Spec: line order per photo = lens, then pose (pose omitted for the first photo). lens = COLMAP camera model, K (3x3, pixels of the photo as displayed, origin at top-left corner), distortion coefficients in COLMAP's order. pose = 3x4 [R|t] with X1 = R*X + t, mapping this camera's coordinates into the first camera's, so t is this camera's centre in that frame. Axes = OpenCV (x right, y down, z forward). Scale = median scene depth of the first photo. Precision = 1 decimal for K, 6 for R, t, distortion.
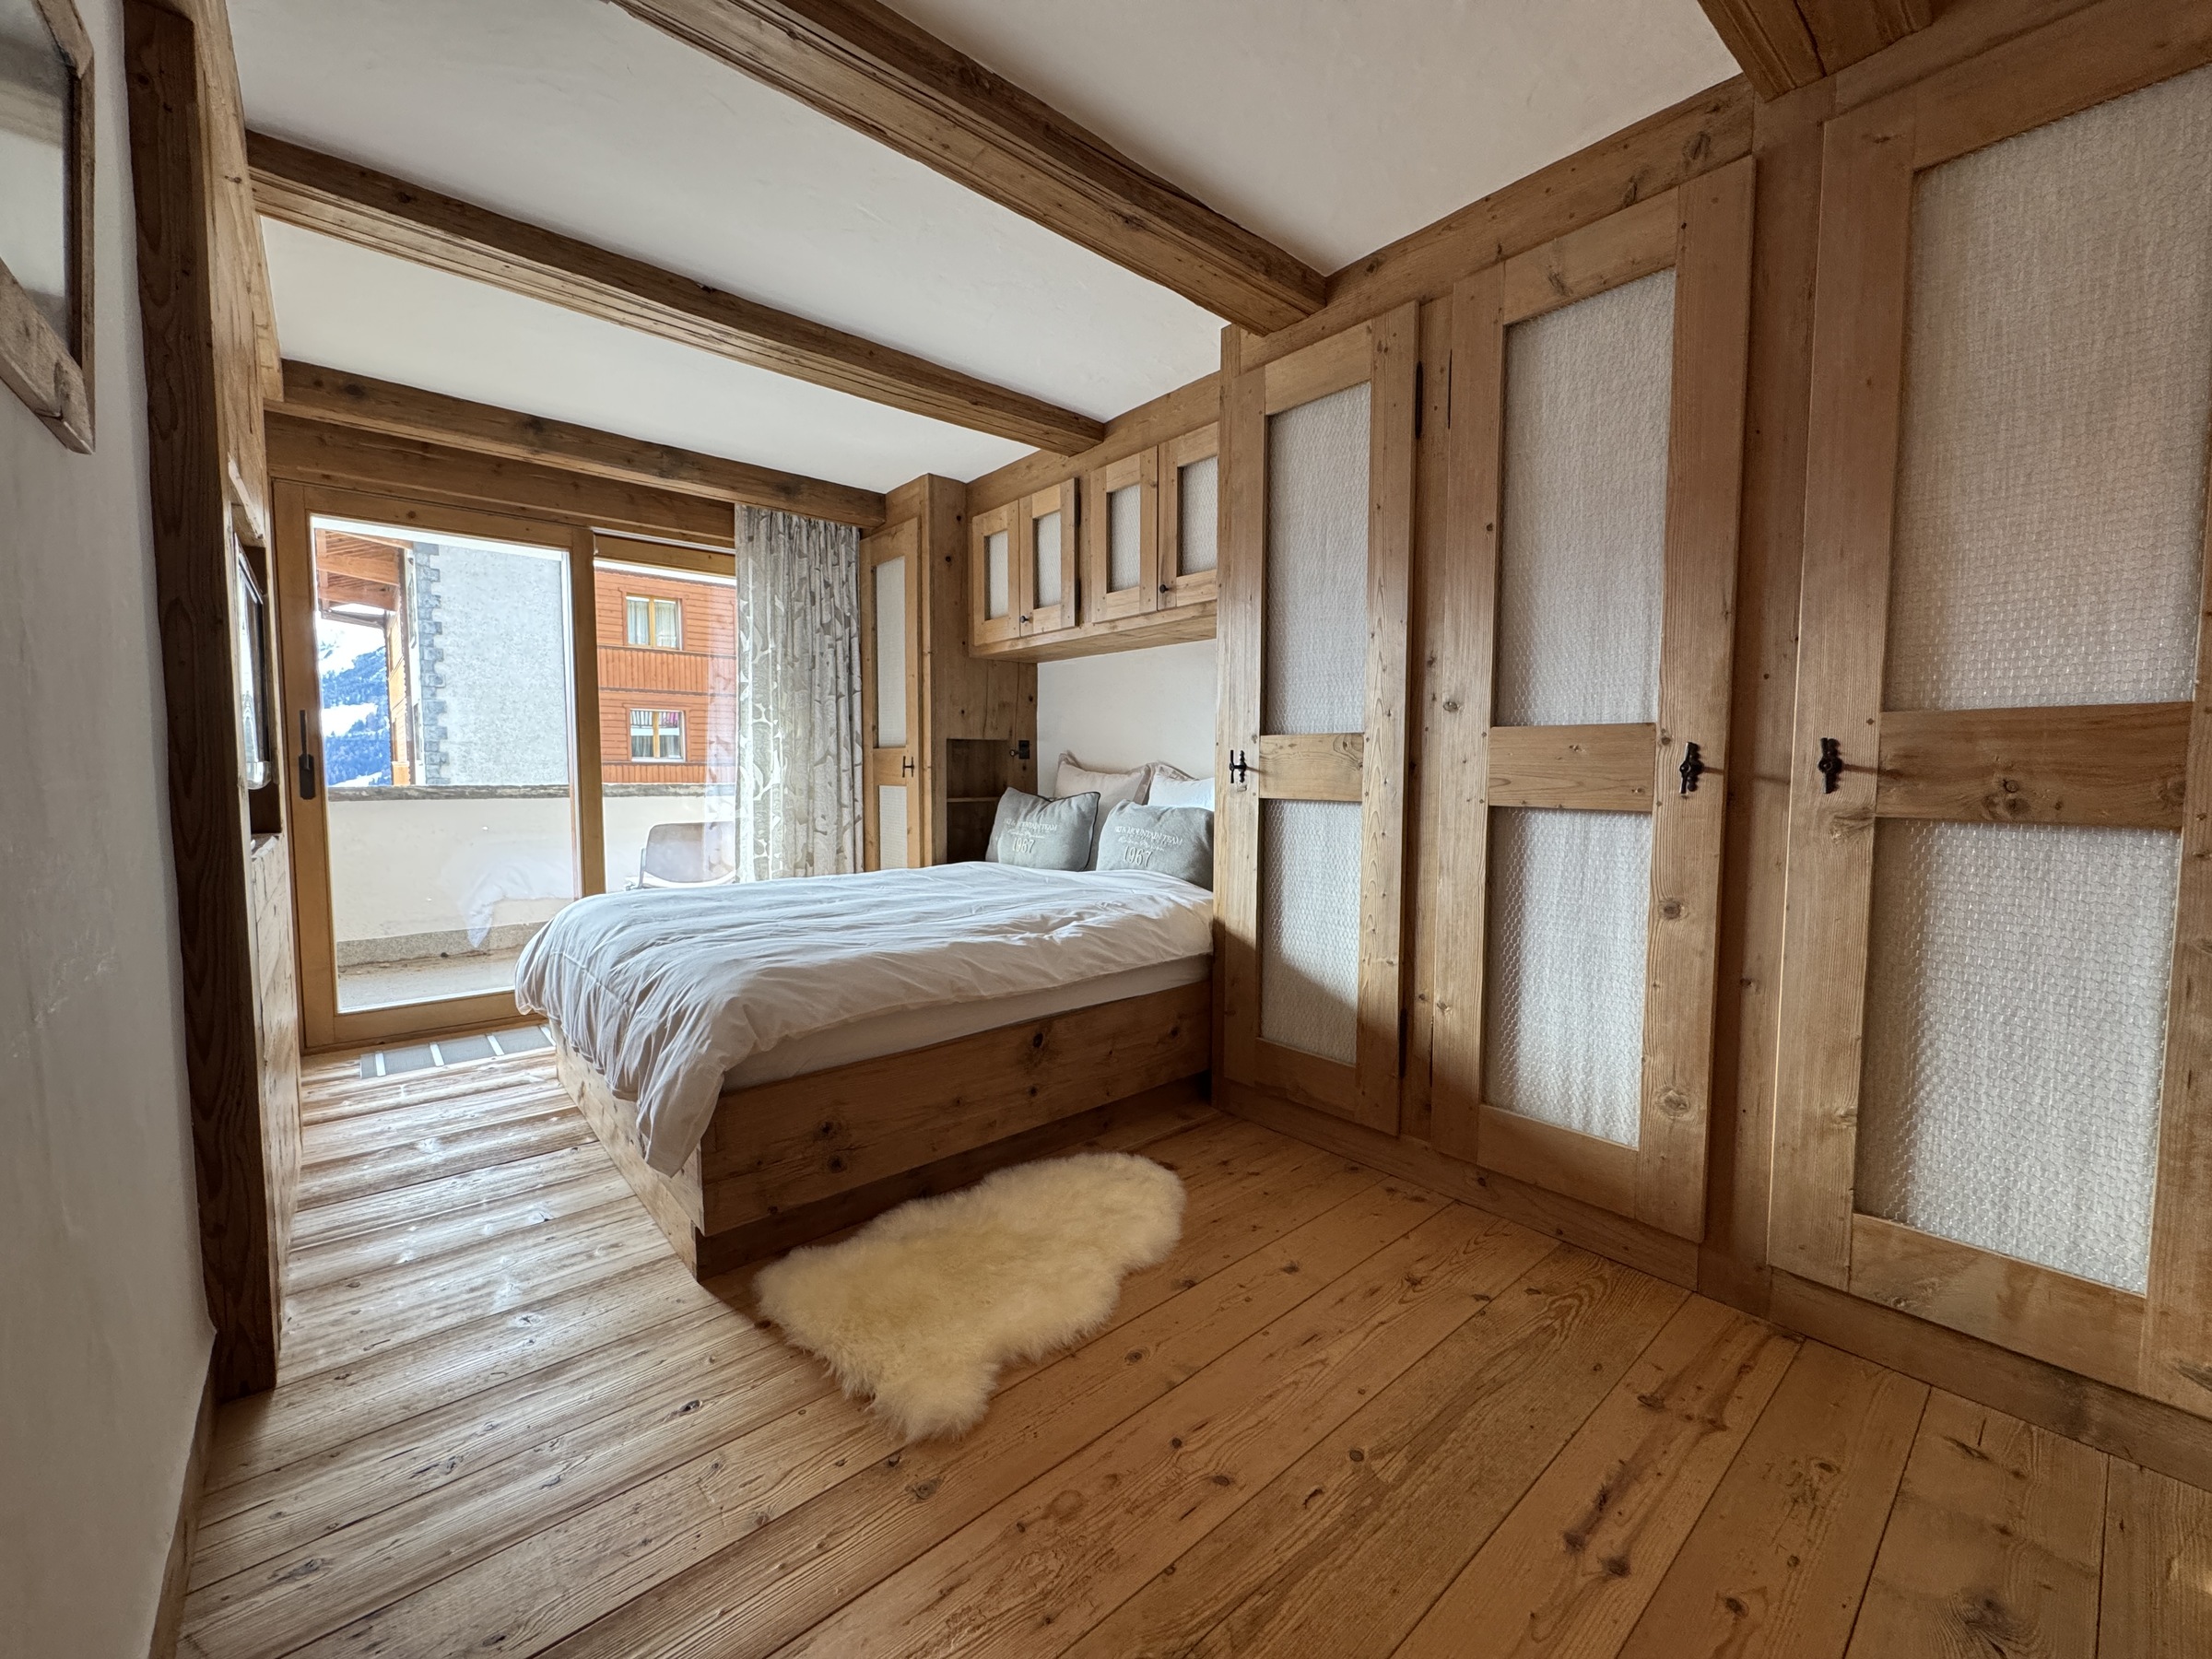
lens RADIAL K [[880.7, 0, 1106.0], [0, 880.7, 829.5], [0, 0, 1]] dist [0.000403, 0.000053]
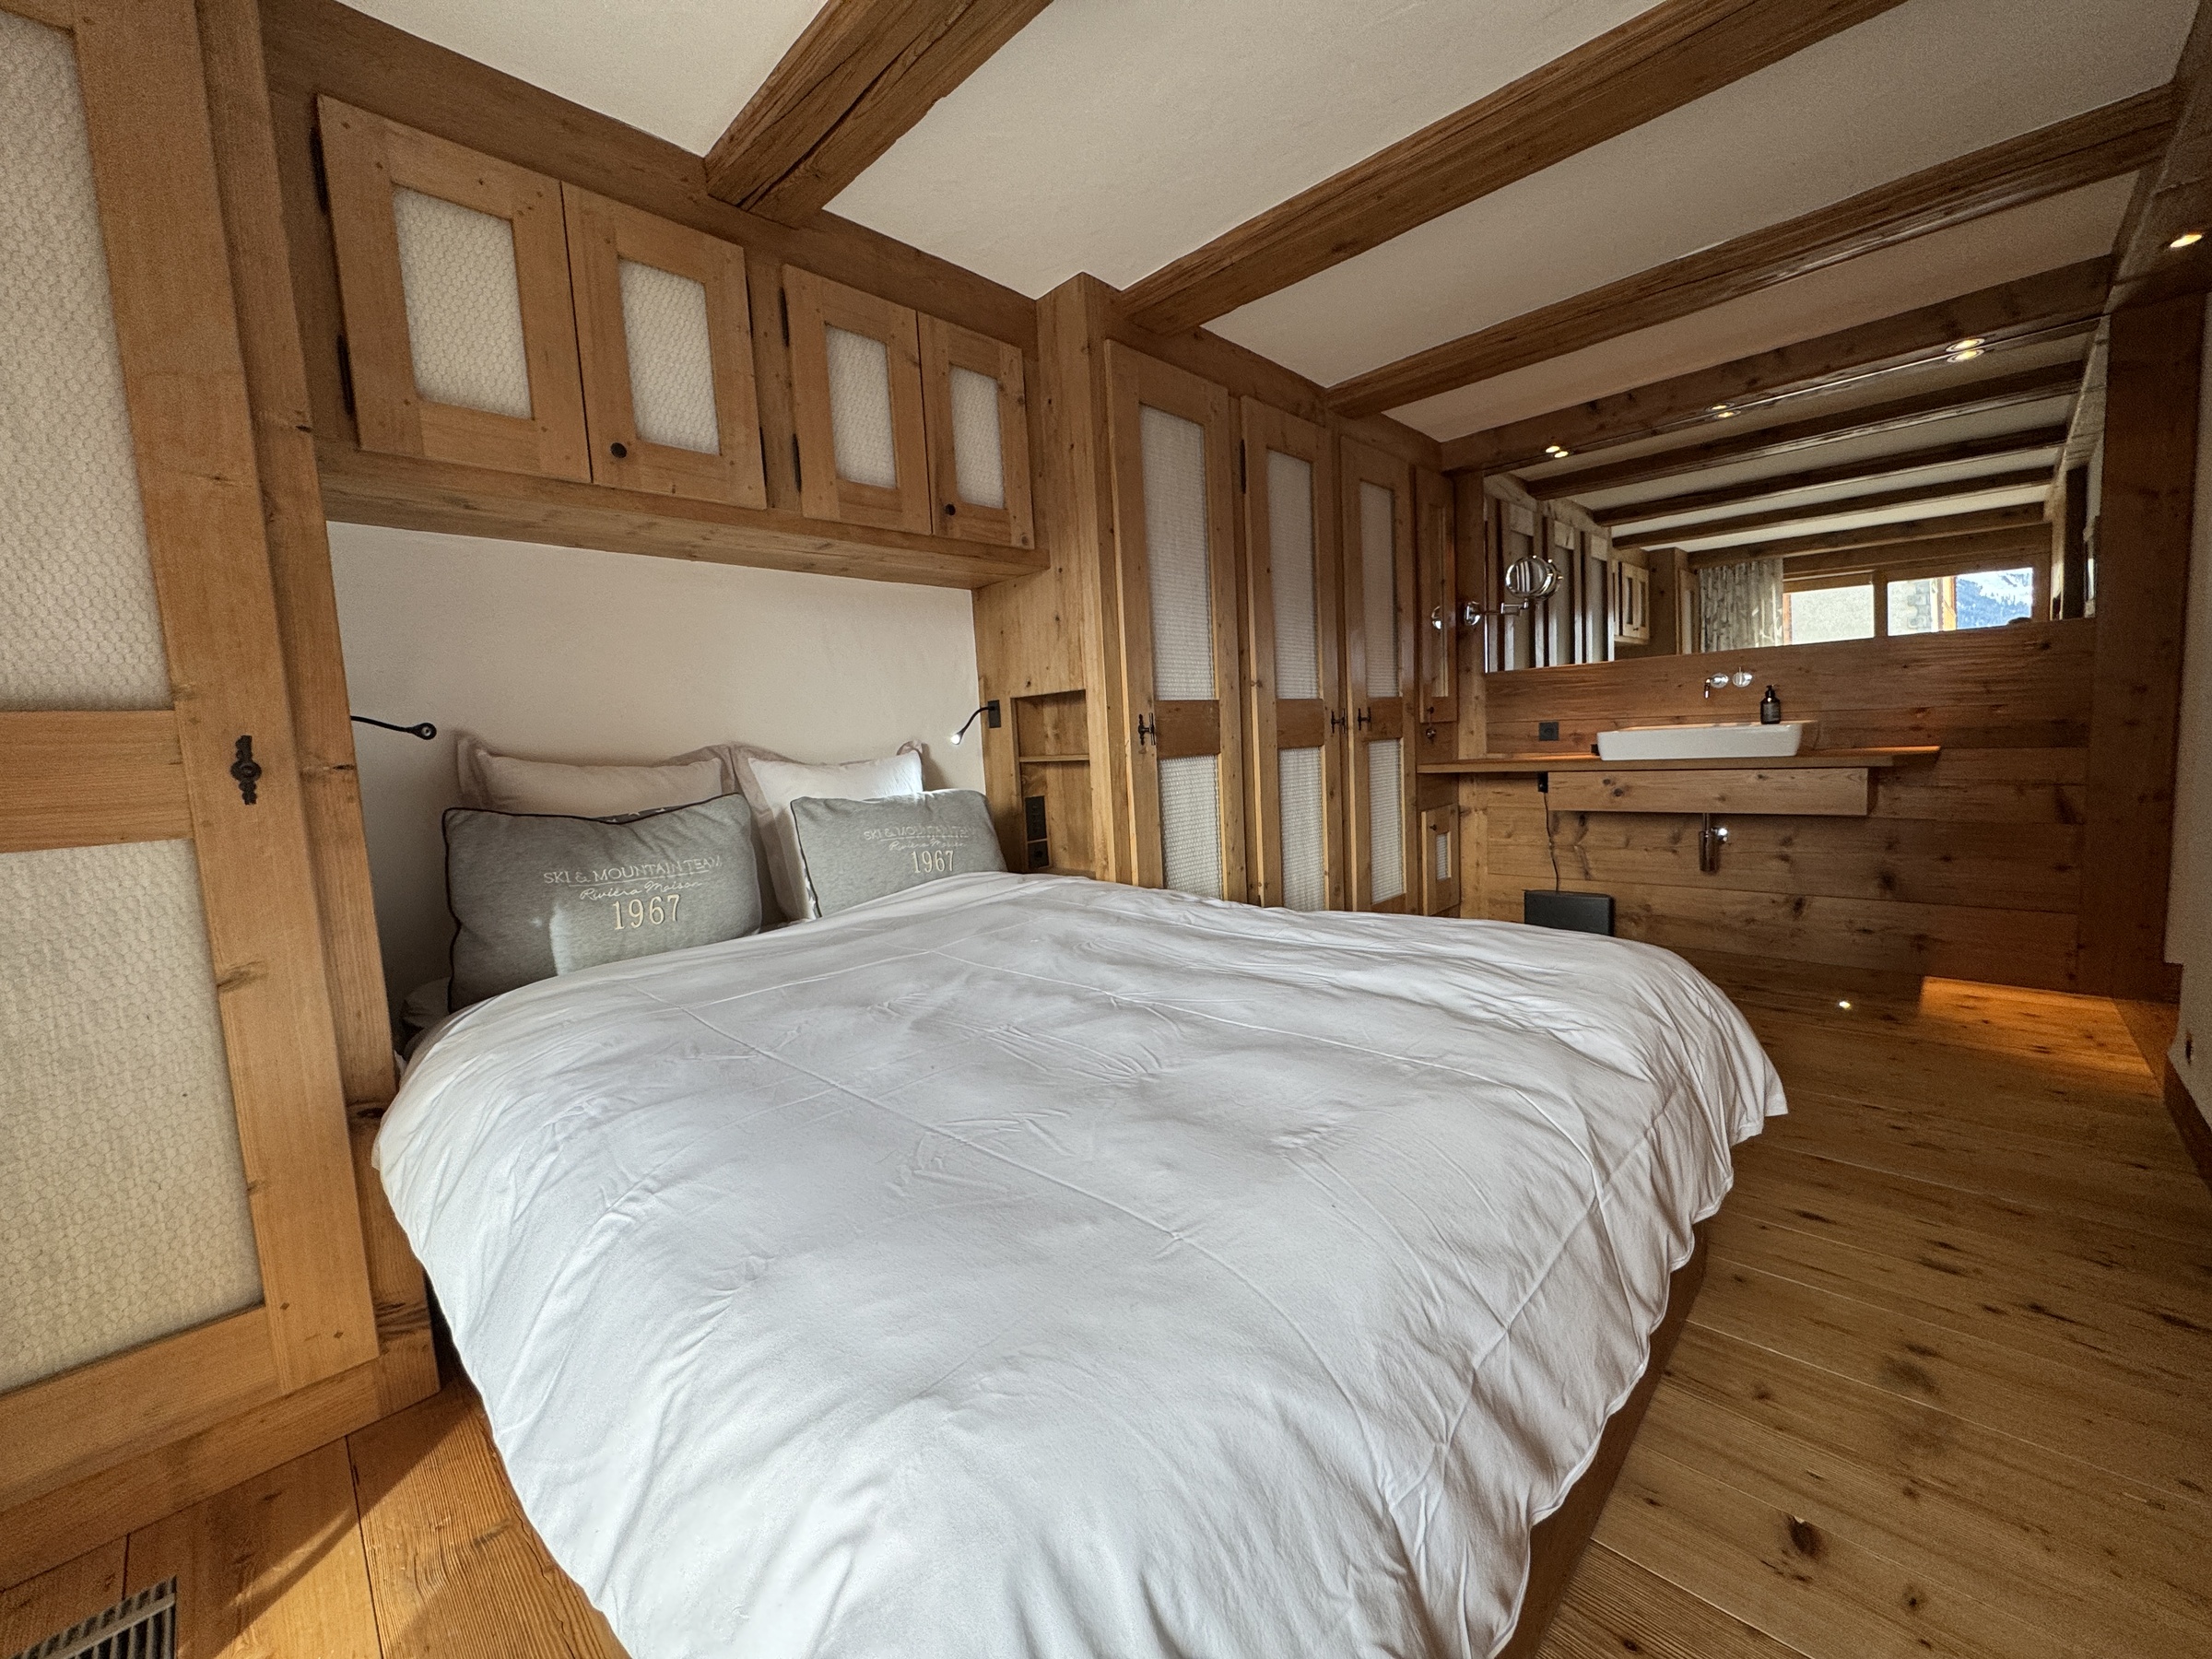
lens RADIAL K [[880.7, 0, 1106.0], [0, 880.7, 829.5], [0, 0, 1]] dist [0.000403, 0.000053]
pose [[-0.090884, -0.109644, 0.989807, -0.623823], [0.115326, 0.986075, 0.119820, -0.060375], [-0.989161, 0.125041, -0.076973, 0.798109]]
